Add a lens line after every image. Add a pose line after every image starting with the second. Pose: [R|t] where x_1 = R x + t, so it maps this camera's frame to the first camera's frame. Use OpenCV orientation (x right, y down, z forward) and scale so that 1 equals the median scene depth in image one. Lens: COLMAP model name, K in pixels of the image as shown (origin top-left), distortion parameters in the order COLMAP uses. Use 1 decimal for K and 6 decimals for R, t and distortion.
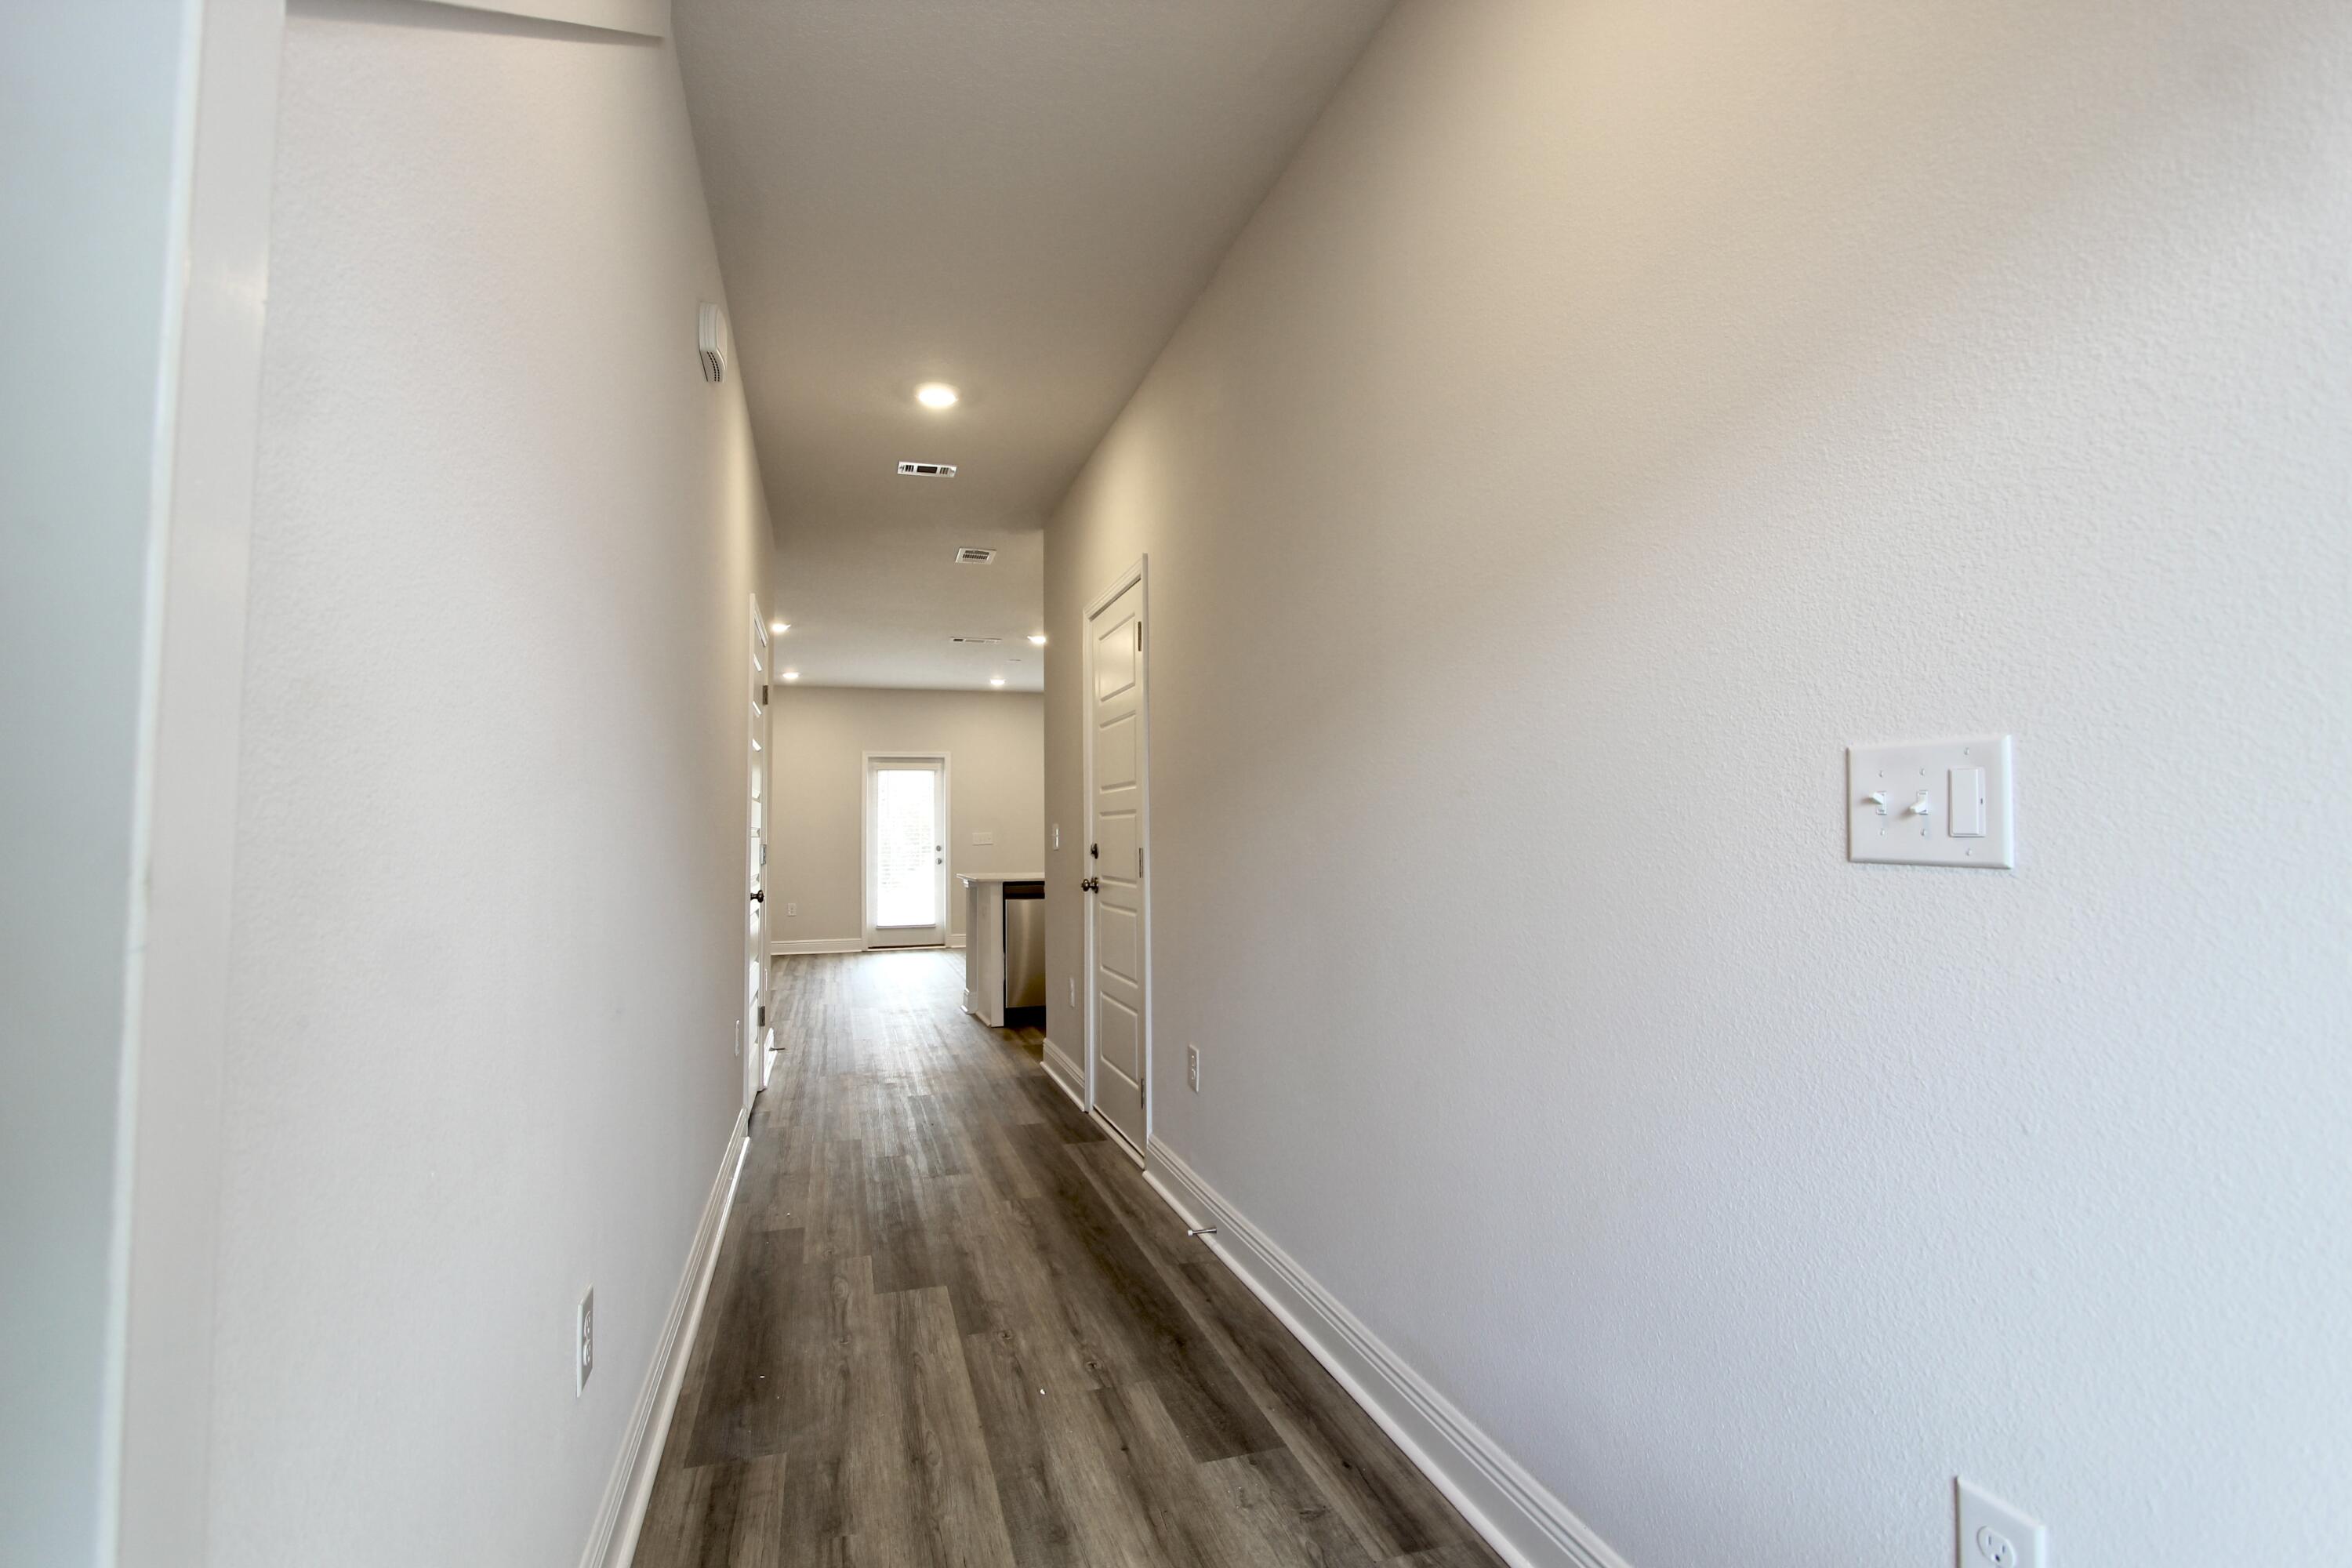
lens RADIAL K [[1086.4, 0, 1172.8], [0, 1086.4, 776.1], [0, 0, 1]] dist [-0.016200, 0.001264]
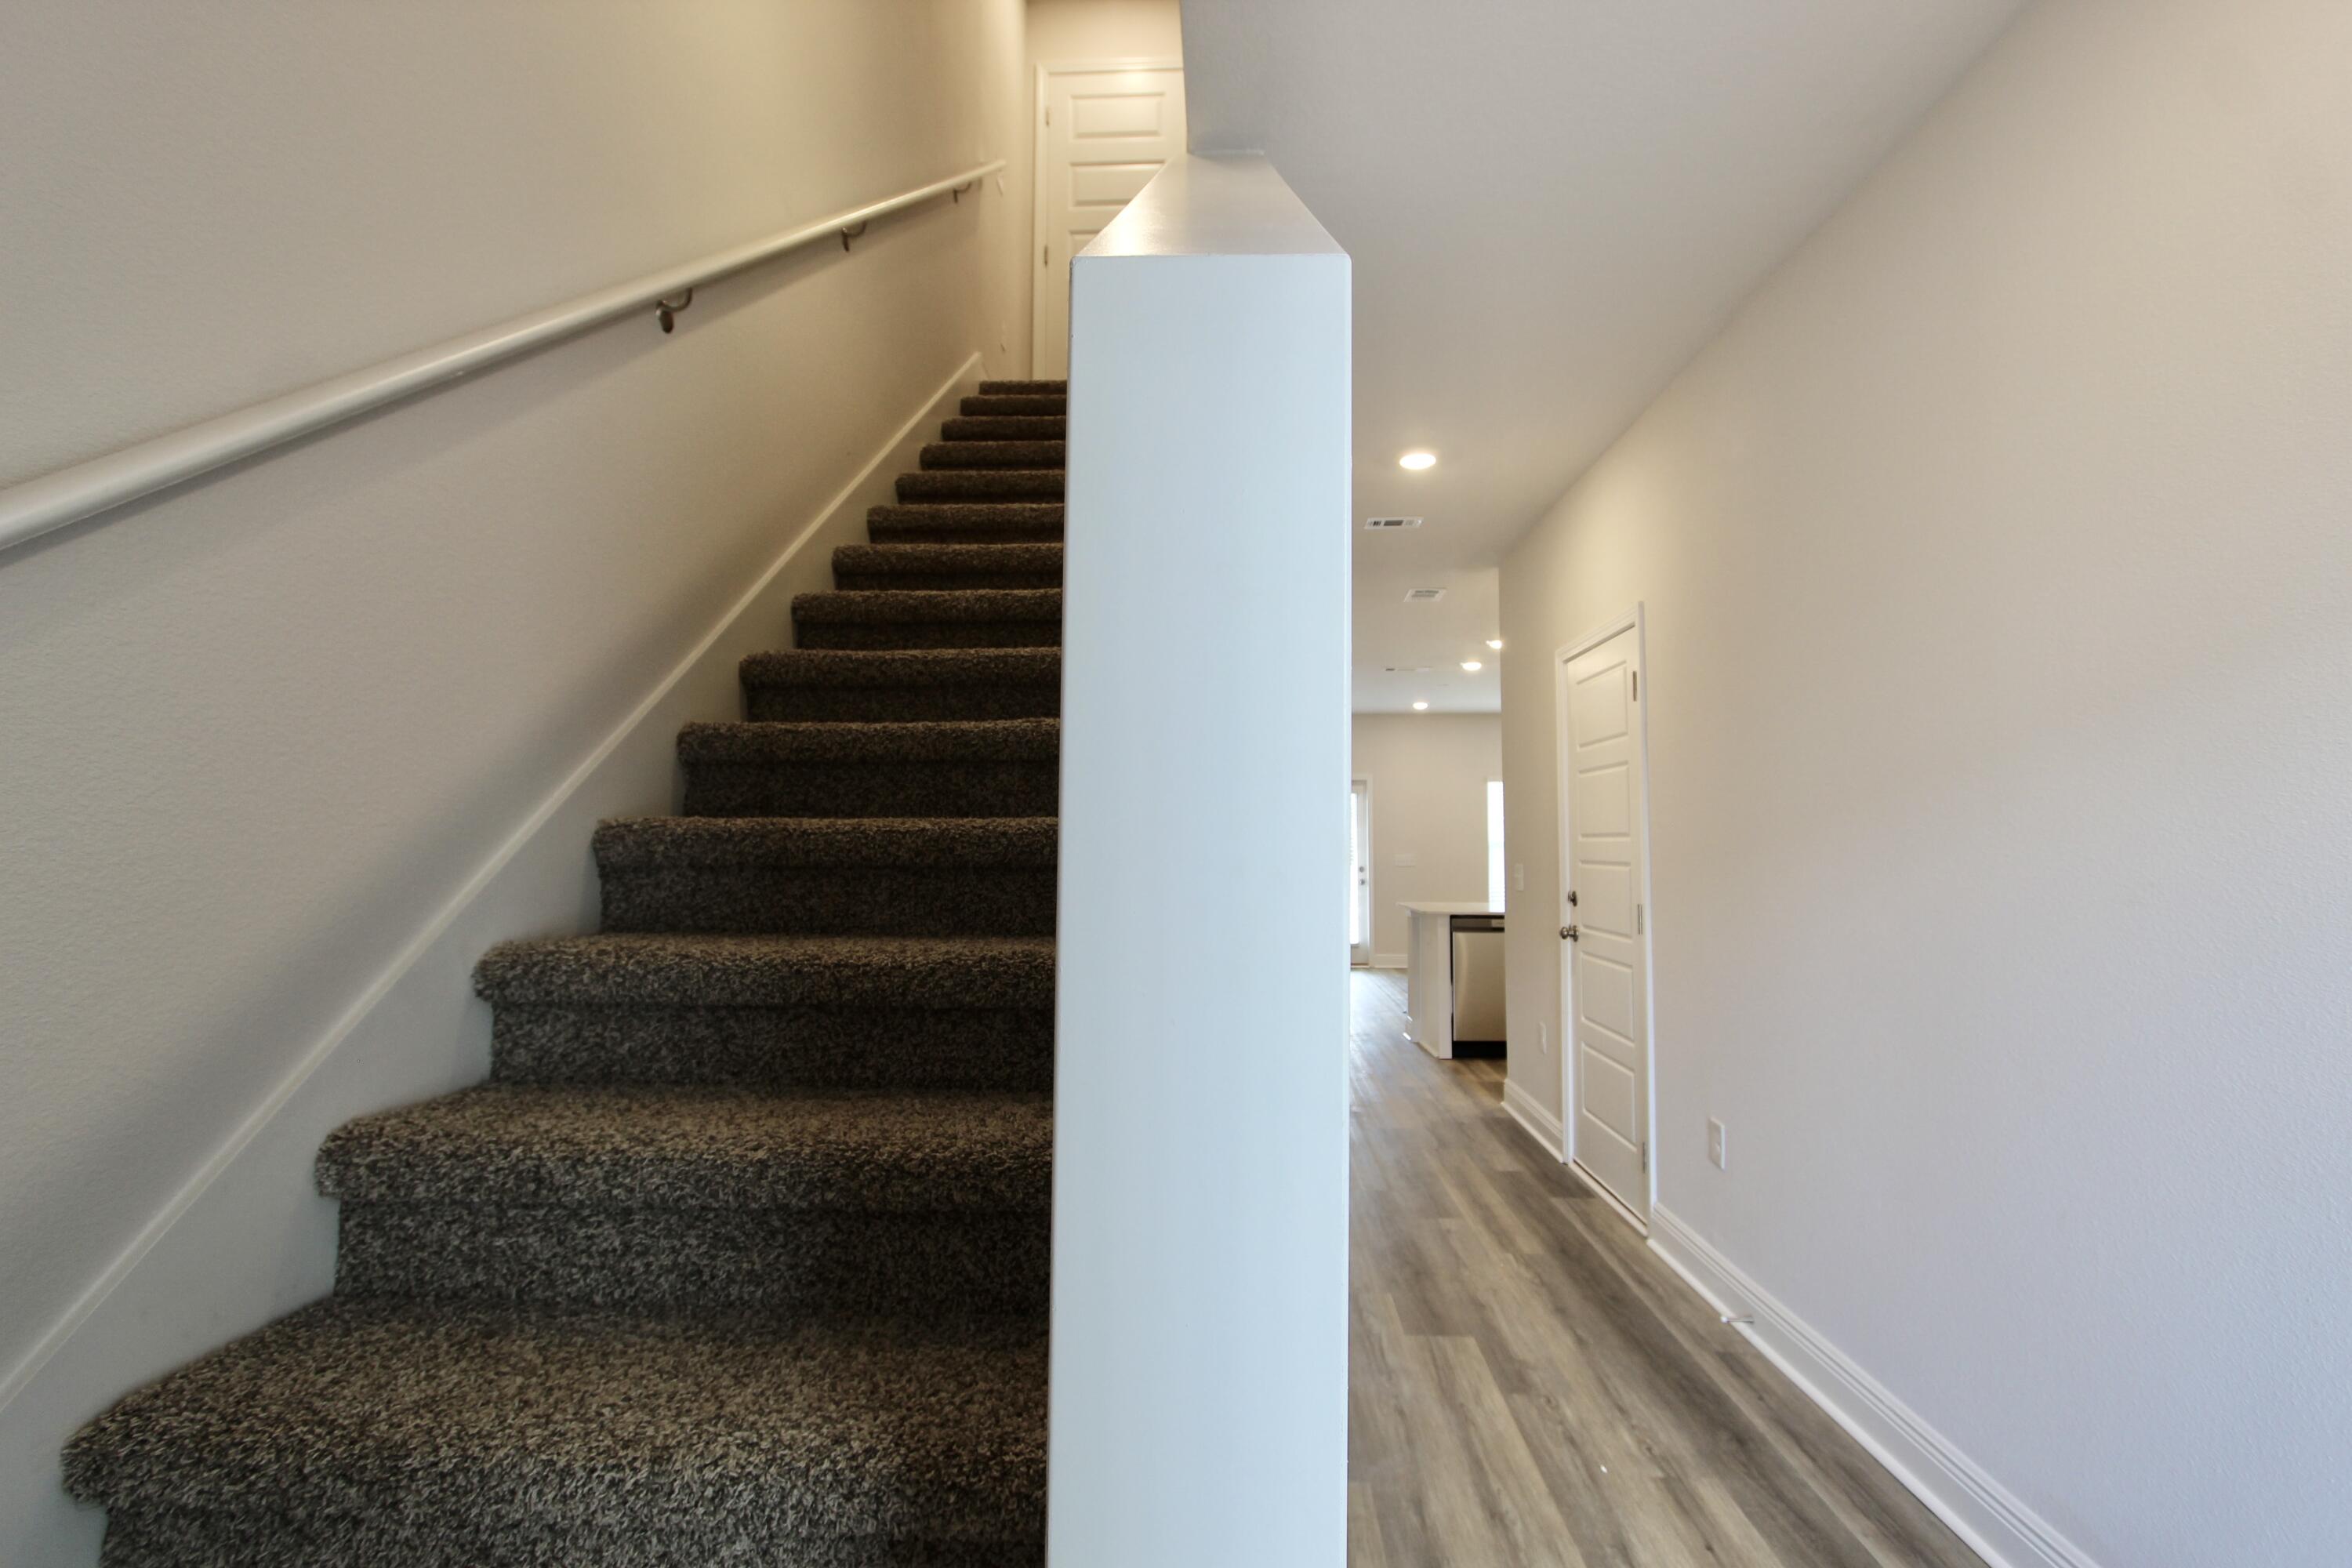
lens RADIAL K [[1086.4, 0, 1172.8], [0, 1086.4, 776.1], [0, 0, 1]] dist [-0.016200, 0.001264]
pose [[0.937432, -0.009208, -0.348047, -0.105928], [0.006883, 0.999945, -0.007916, -0.055618], [0.348100, 0.005025, 0.937444, -0.067492]]
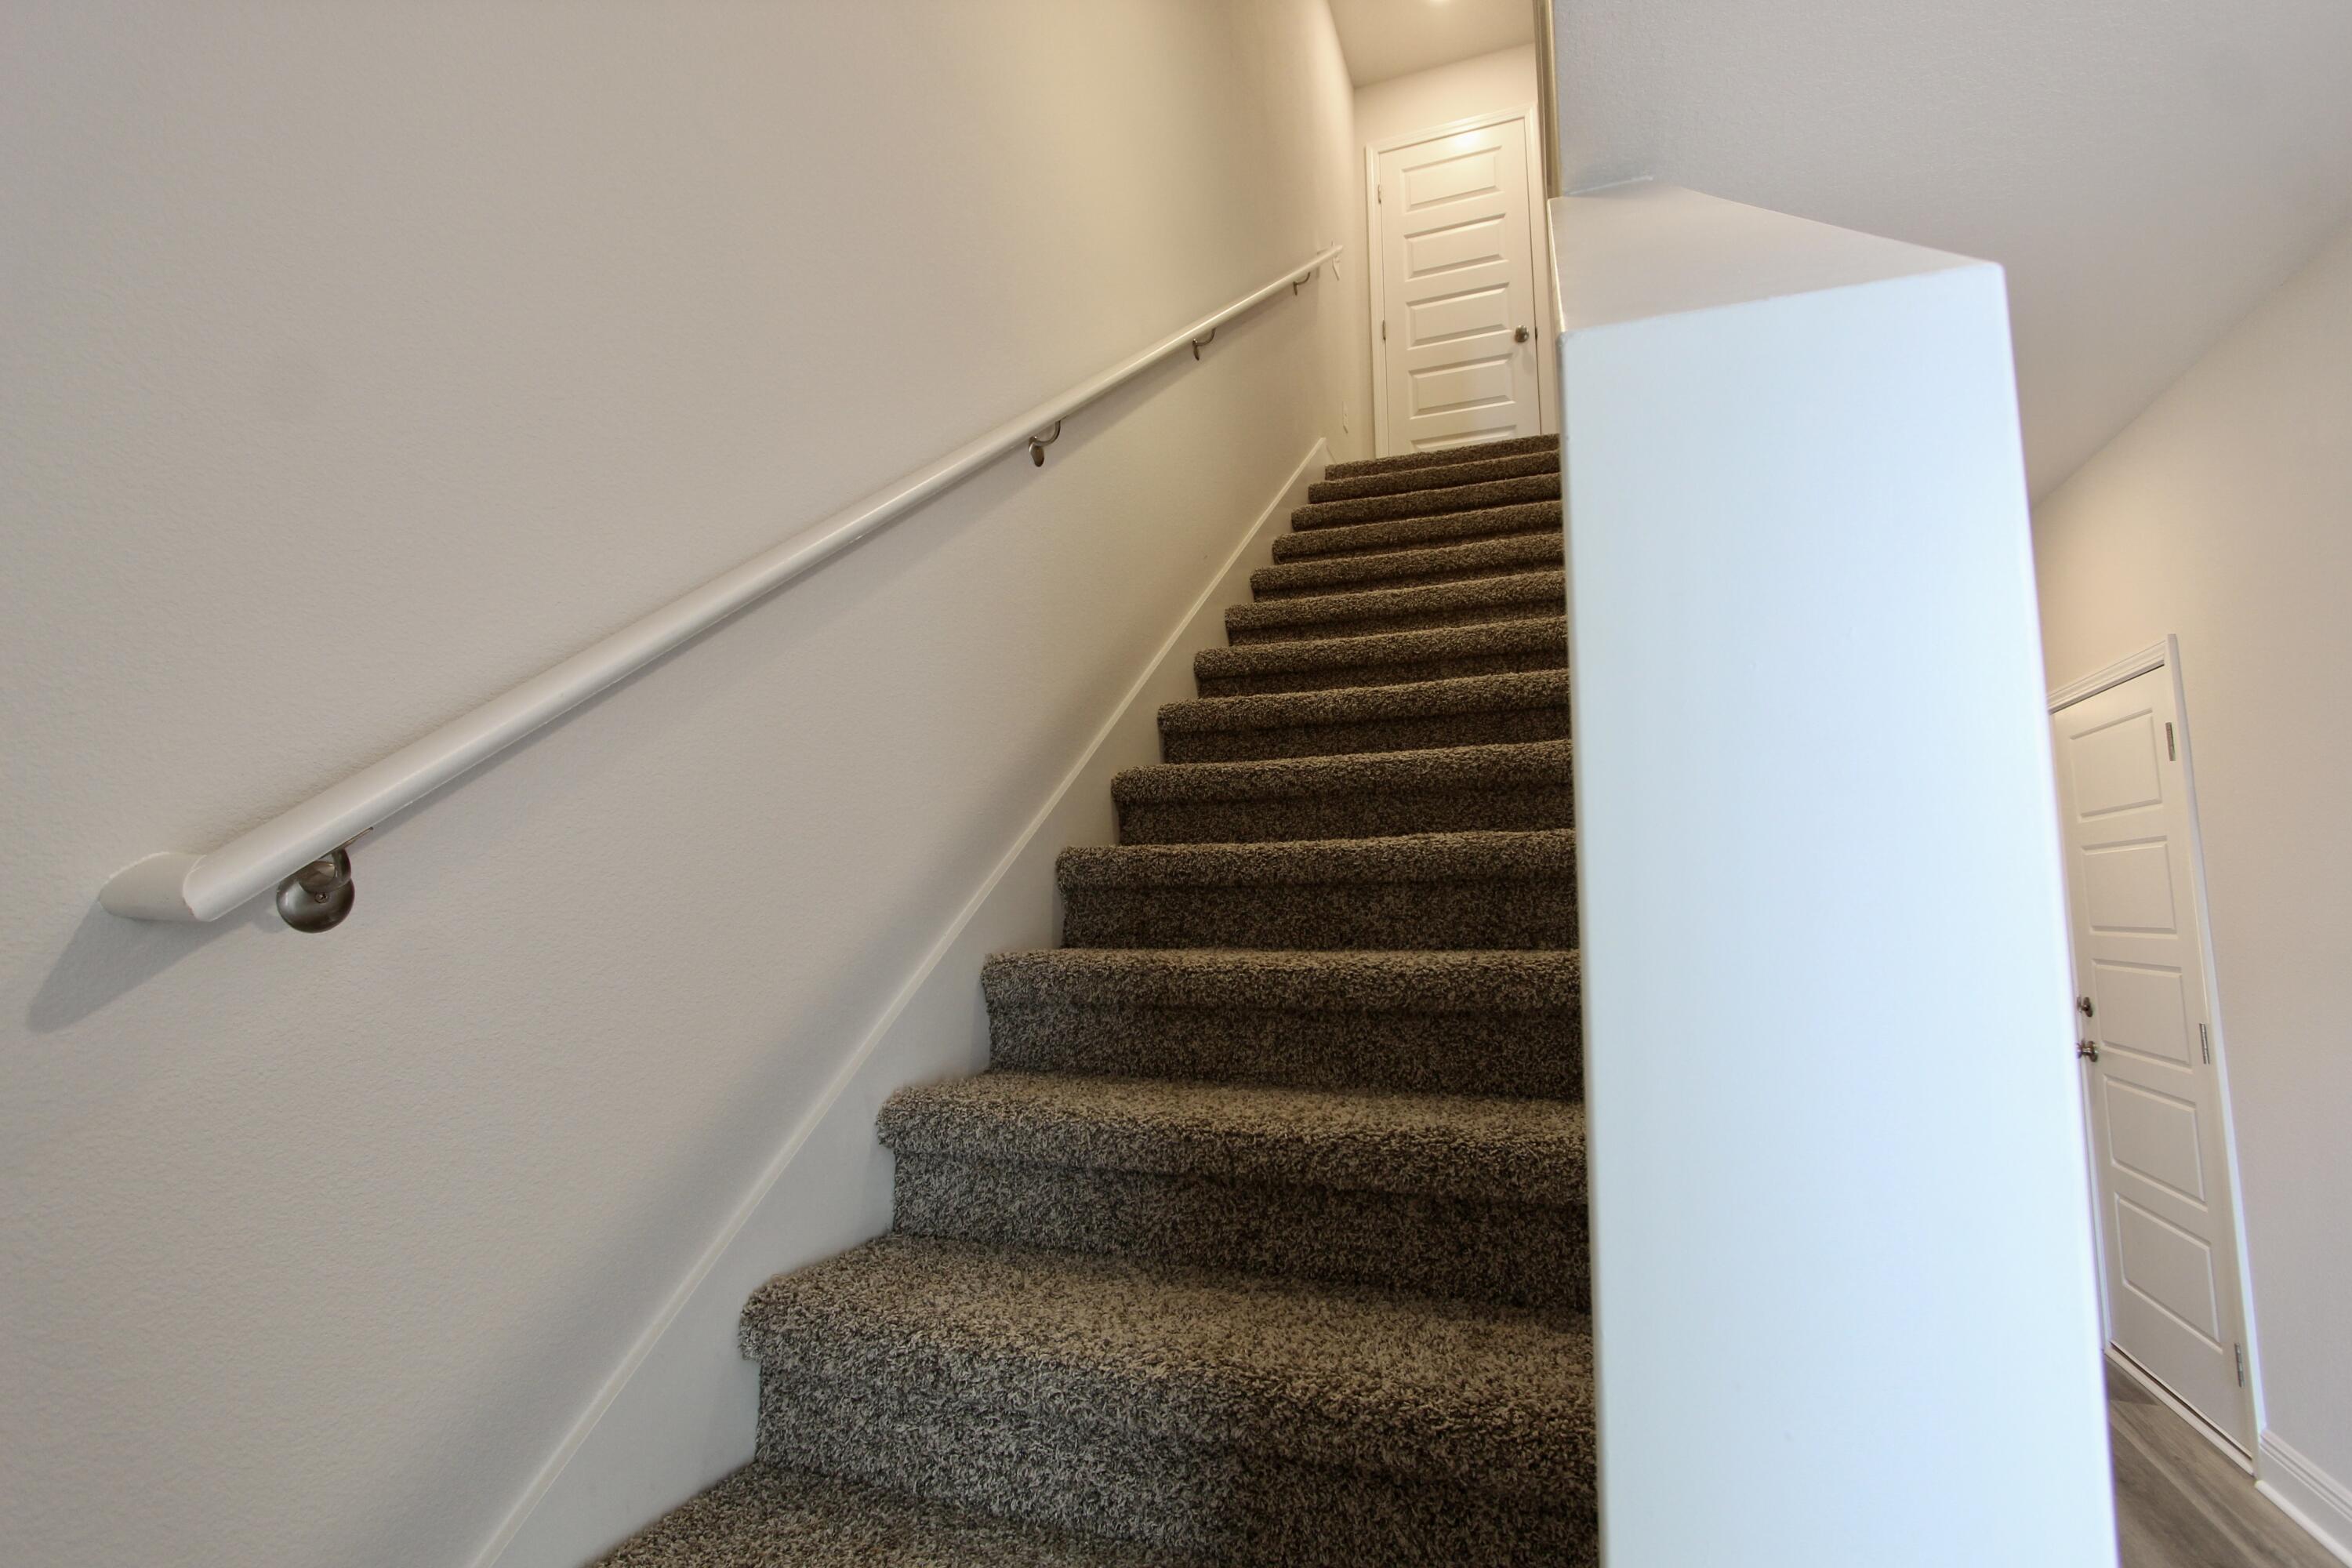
lens RADIAL K [[1086.4, 0, 1172.8], [0, 1086.4, 776.1], [0, 0, 1]] dist [-0.016200, 0.001264]
pose [[0.783819, -0.069818, -0.617052, -0.152577], [0.028848, 0.996681, -0.076128, -0.087015], [0.620319, 0.041870, 0.783232, -0.028865]]
